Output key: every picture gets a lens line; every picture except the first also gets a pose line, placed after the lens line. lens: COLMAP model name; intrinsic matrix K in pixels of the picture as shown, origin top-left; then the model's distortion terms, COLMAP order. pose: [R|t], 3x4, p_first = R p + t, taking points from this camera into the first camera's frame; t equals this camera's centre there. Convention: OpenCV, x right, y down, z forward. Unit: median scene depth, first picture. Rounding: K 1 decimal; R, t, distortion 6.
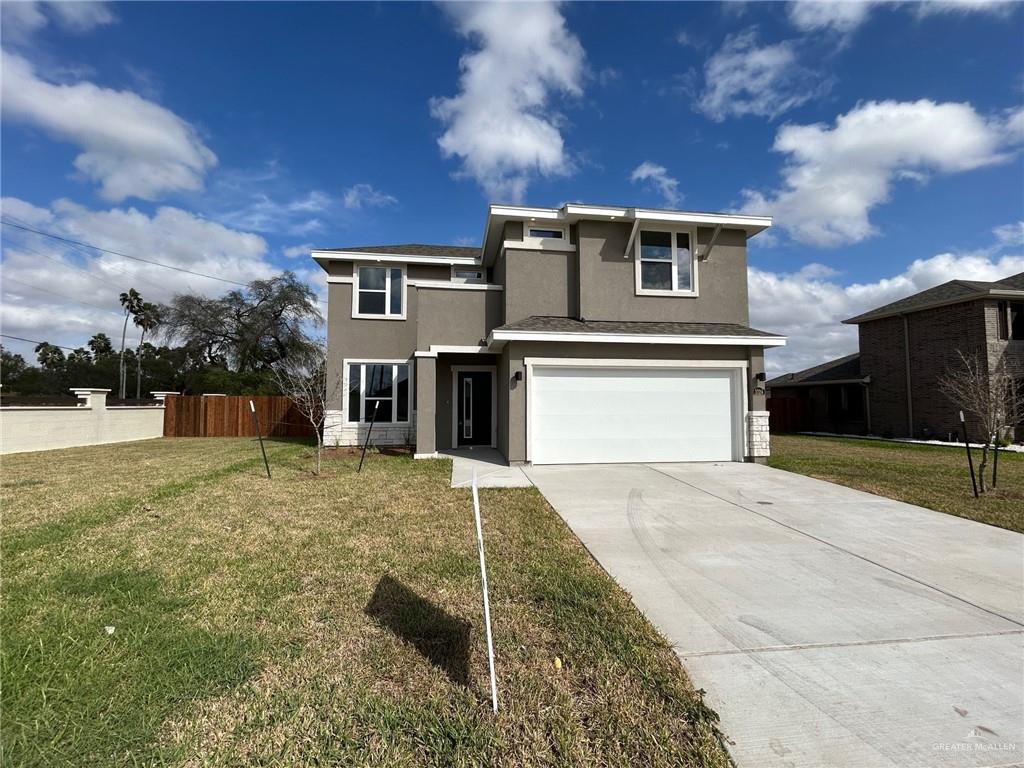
lens RADIAL K [[415.3, 0, 512.2], [0, 415.3, 381.8], [0, 0, 1]] dist [-0.000335, 0.000313]
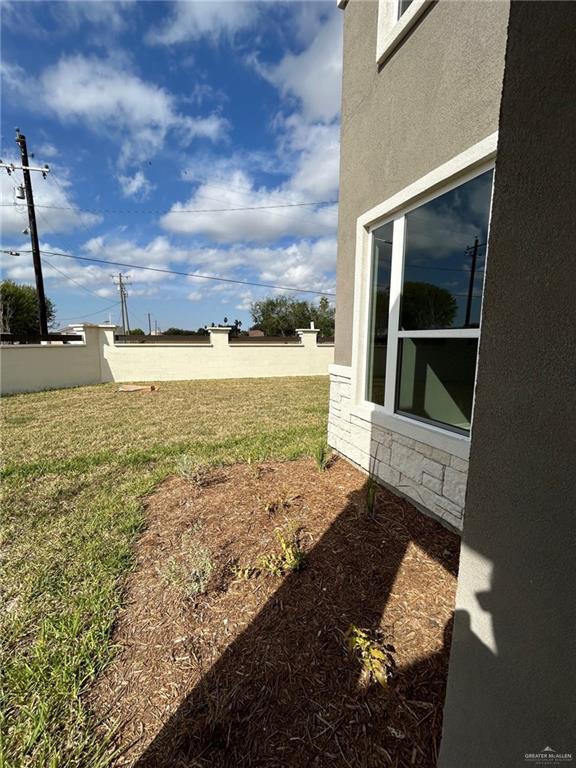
lens RADIAL K [[311.5, 0, 289.7], [0, 311.5, 383.7], [0, 0, 1]] dist [-0.000335, 0.000313]
pose [[0.255483, 0.138732, -0.956808, -0.155152], [0.046113, 0.986776, 0.155390, 0.037713], [0.965713, -0.083821, 0.245707, 0.870476]]
